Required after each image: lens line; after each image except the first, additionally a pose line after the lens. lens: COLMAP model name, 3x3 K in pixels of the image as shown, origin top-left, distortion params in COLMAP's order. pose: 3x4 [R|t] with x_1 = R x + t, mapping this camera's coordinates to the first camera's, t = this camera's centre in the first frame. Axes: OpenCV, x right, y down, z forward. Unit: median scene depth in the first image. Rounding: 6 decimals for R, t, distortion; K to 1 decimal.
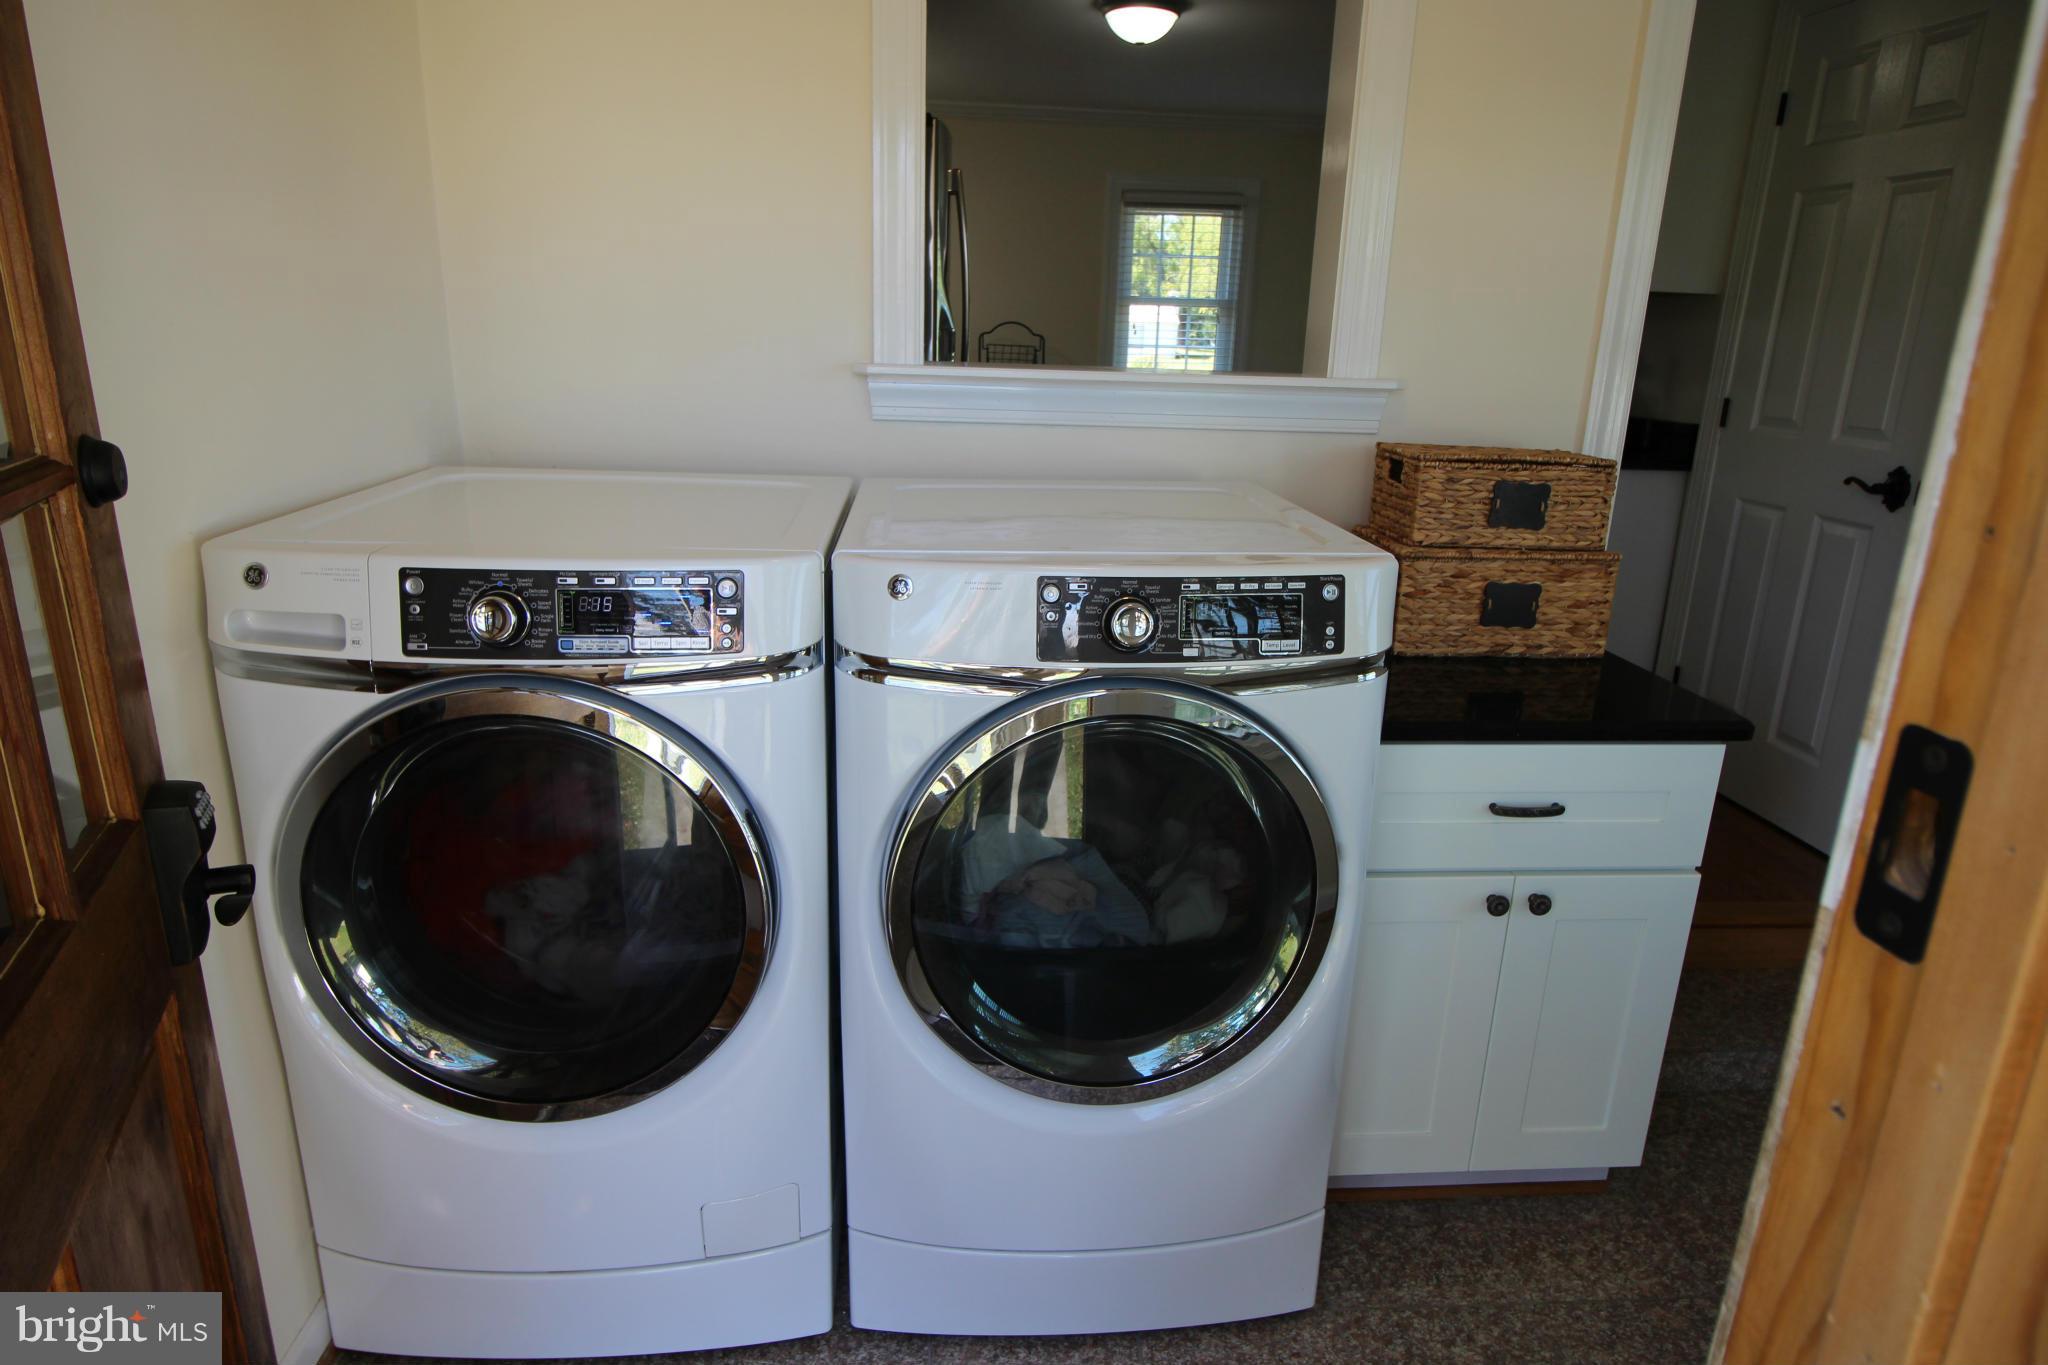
lens RADIAL K [[1221.1, 0, 1024.0], [0, 1221.1, 682.5], [0, 0, 1]] dist [0.014266, -0.017677]
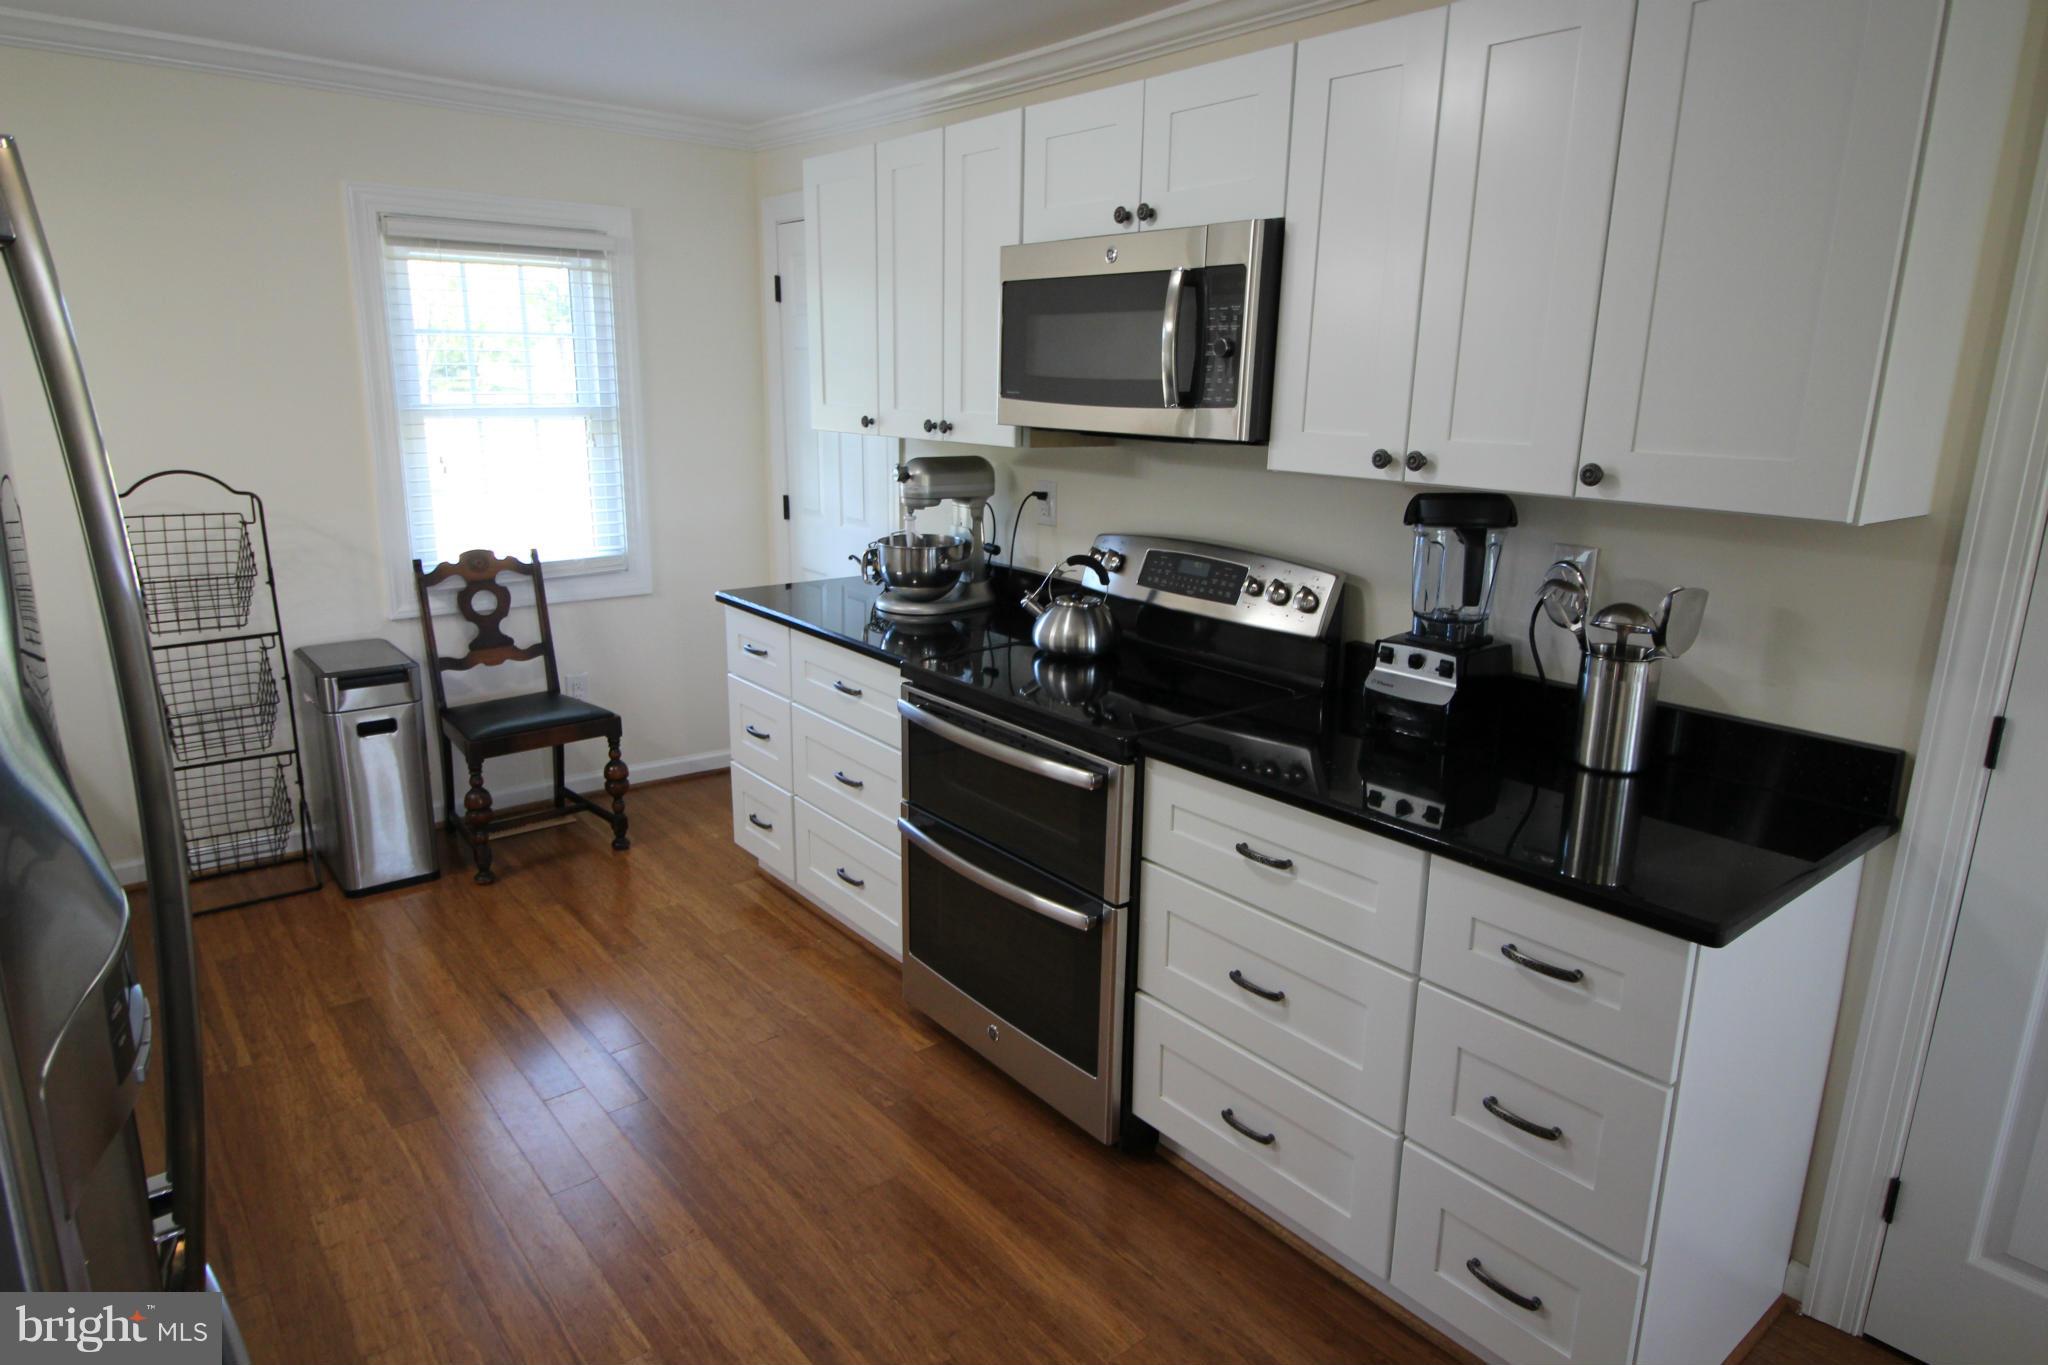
lens RADIAL K [[1221.1, 0, 1024.0], [0, 1221.1, 682.5], [0, 0, 1]] dist [0.014266, -0.017677]
pose [[0.819969, -0.153761, 0.551369, -0.014693], [0.165334, 0.985810, 0.029037, -0.166378], [-0.548010, 0.067351, 0.833756, 0.405000]]
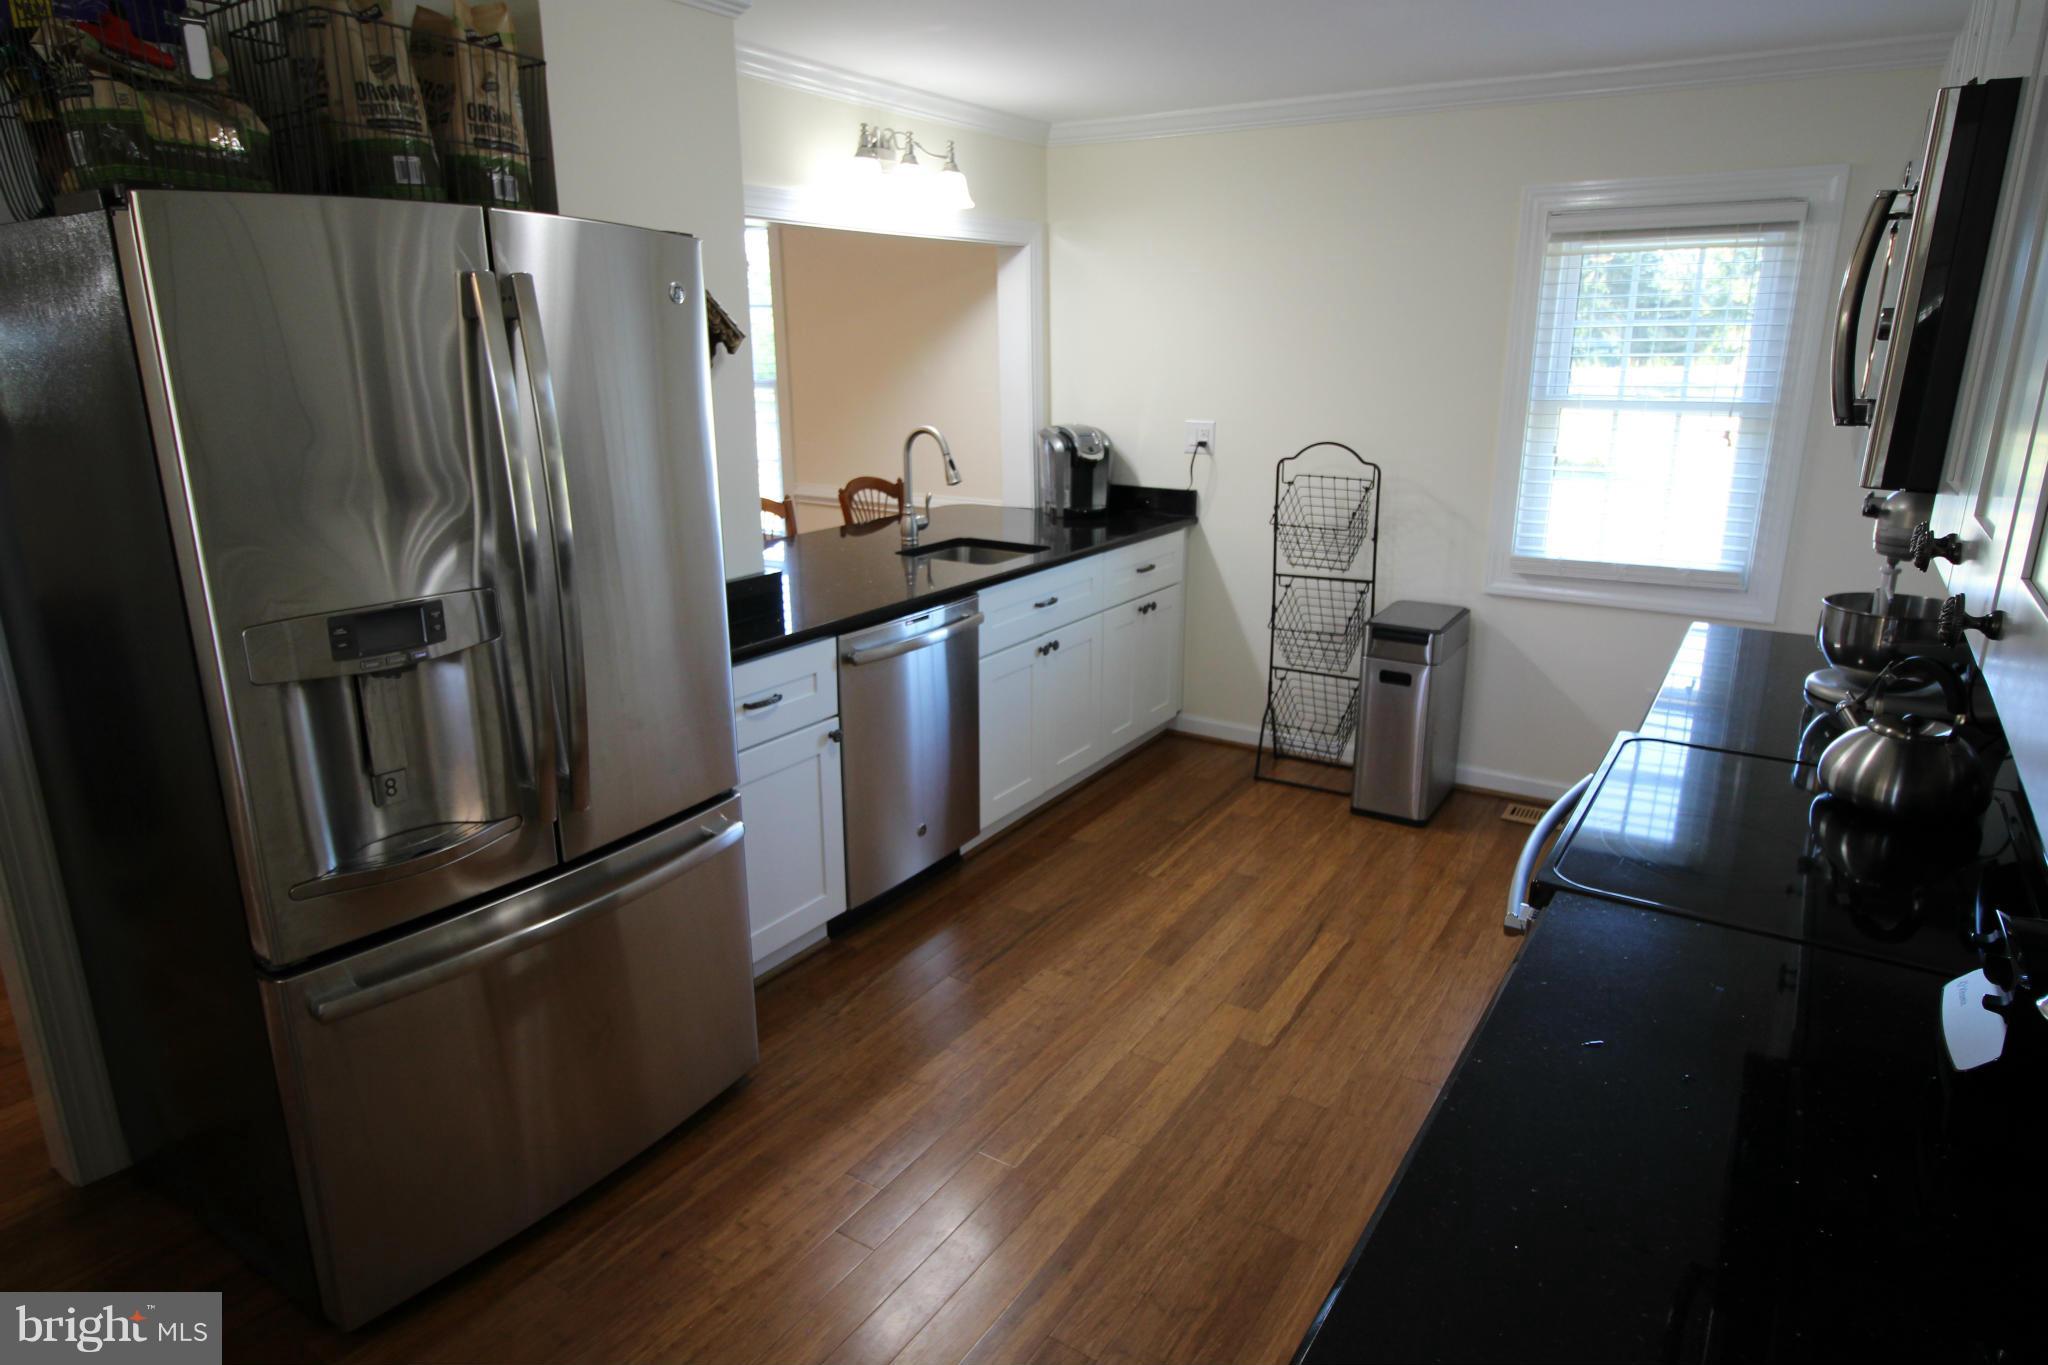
lens RADIAL K [[1192.4, 0, 1024.0], [0, 1192.4, 682.5], [0, 0, 1]] dist [-0.004527, 0.000074]
pose [[0.791338, 0.141521, -0.594774, 0.241435], [-0.149310, 0.988118, 0.036459, -0.169566], [0.592866, 0.059954, 0.803066, 0.421220]]
